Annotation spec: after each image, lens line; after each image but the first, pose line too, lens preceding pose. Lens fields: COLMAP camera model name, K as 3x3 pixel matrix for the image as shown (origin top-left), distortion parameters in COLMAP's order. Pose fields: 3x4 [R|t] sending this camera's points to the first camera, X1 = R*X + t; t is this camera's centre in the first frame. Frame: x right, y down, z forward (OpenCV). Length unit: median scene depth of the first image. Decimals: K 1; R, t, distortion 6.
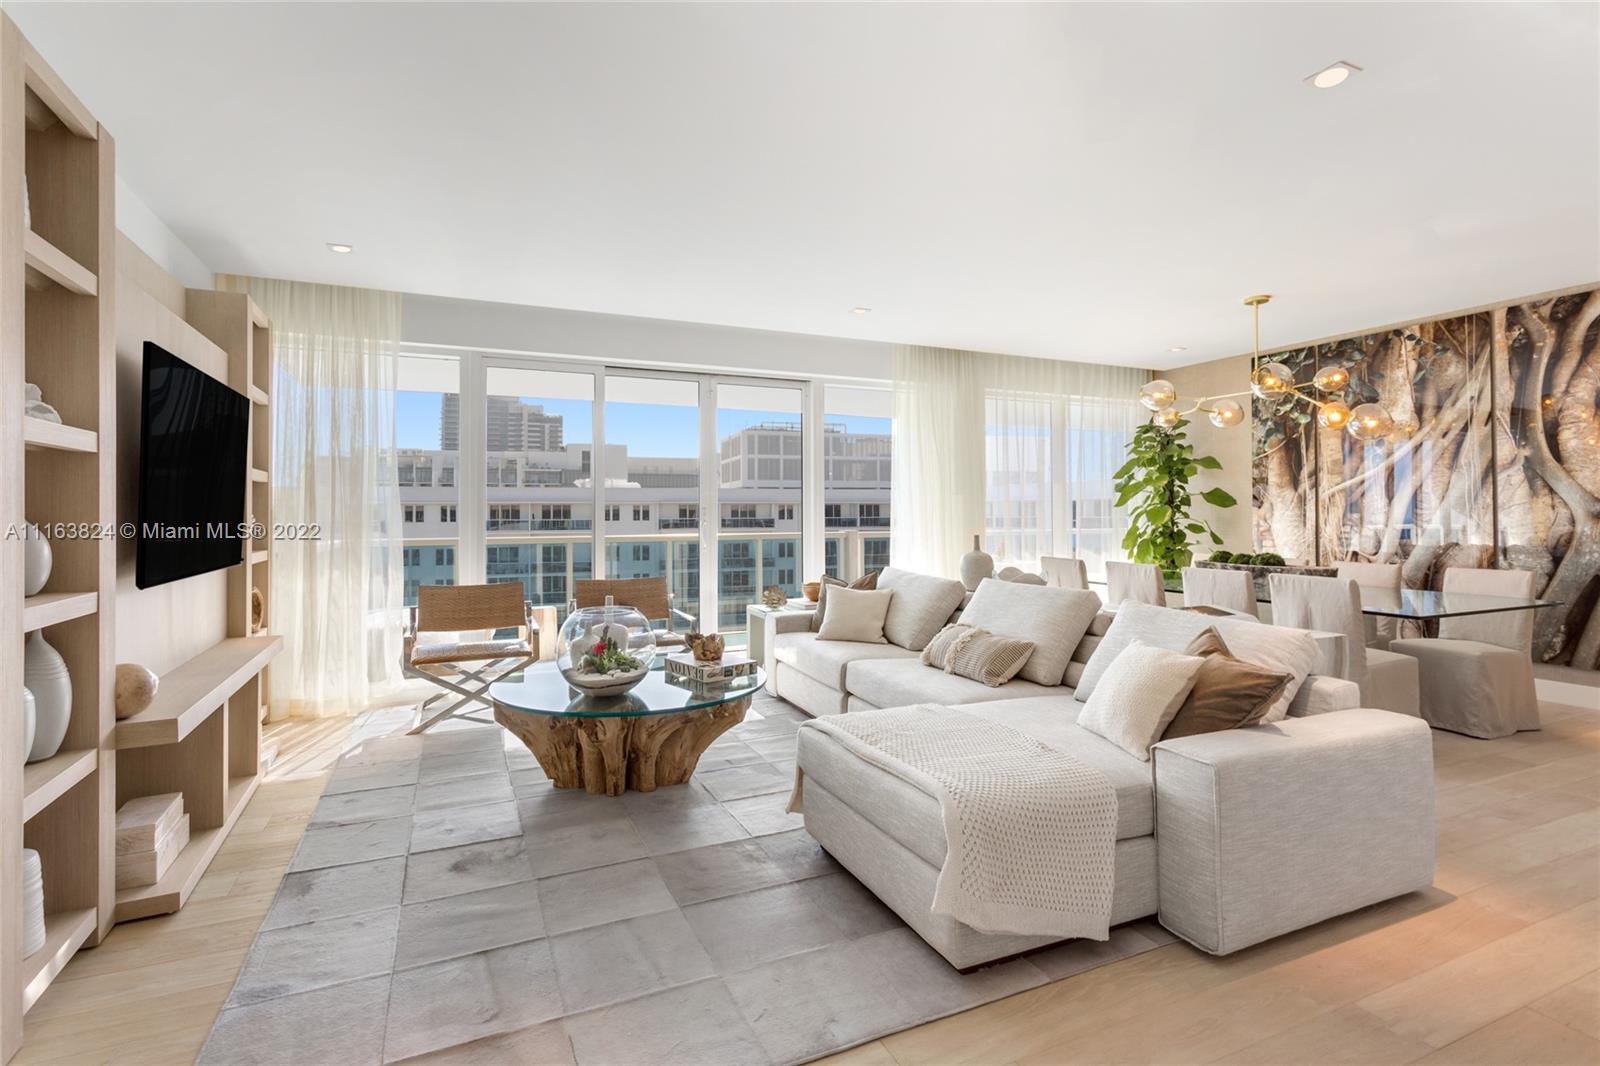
lens RADIAL K [[766.5, 0, 798.1], [0, 766.5, 521.7], [0, 0, 1]] dist [0.005482, 0.000342]
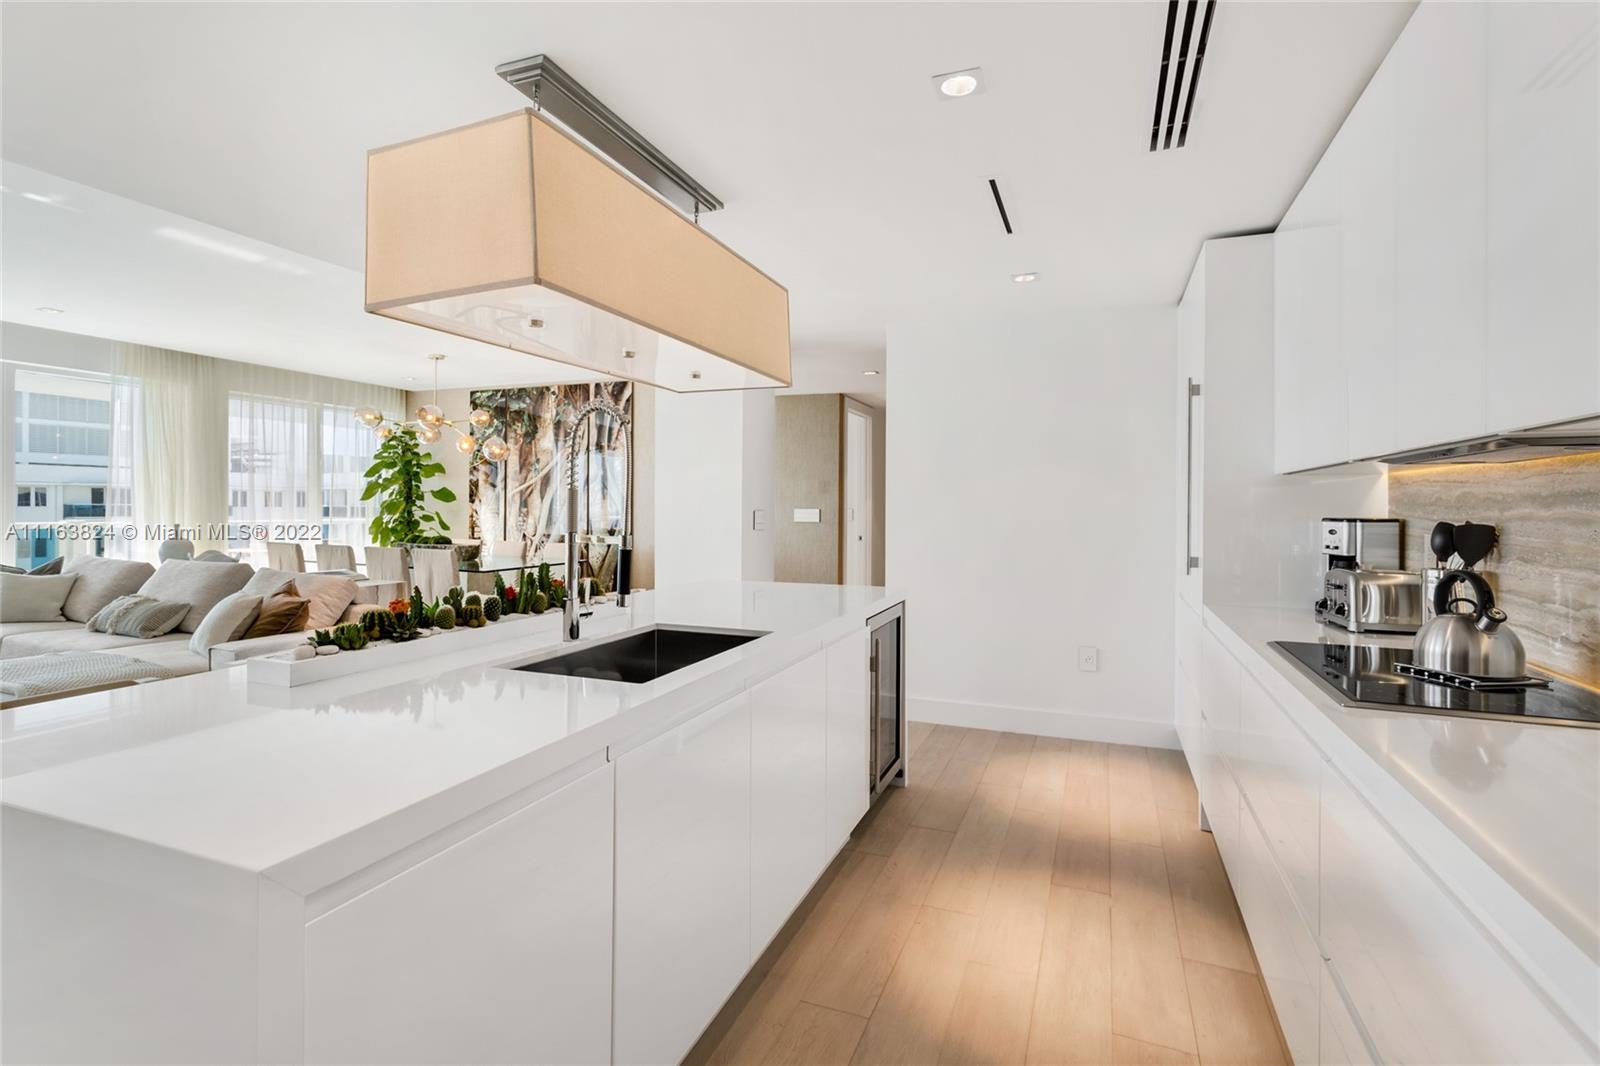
lens RADIAL K [[766.5, 0, 778.3], [0, 766.5, 509.1], [0, 0, 1]] dist [0.005482, 0.000342]
pose [[0.737860, 0.005474, 0.674931, 0.090440], [-0.003344, 0.999984, -0.004454, -0.003065], [-0.674945, 0.001029, 0.737867, -0.397569]]
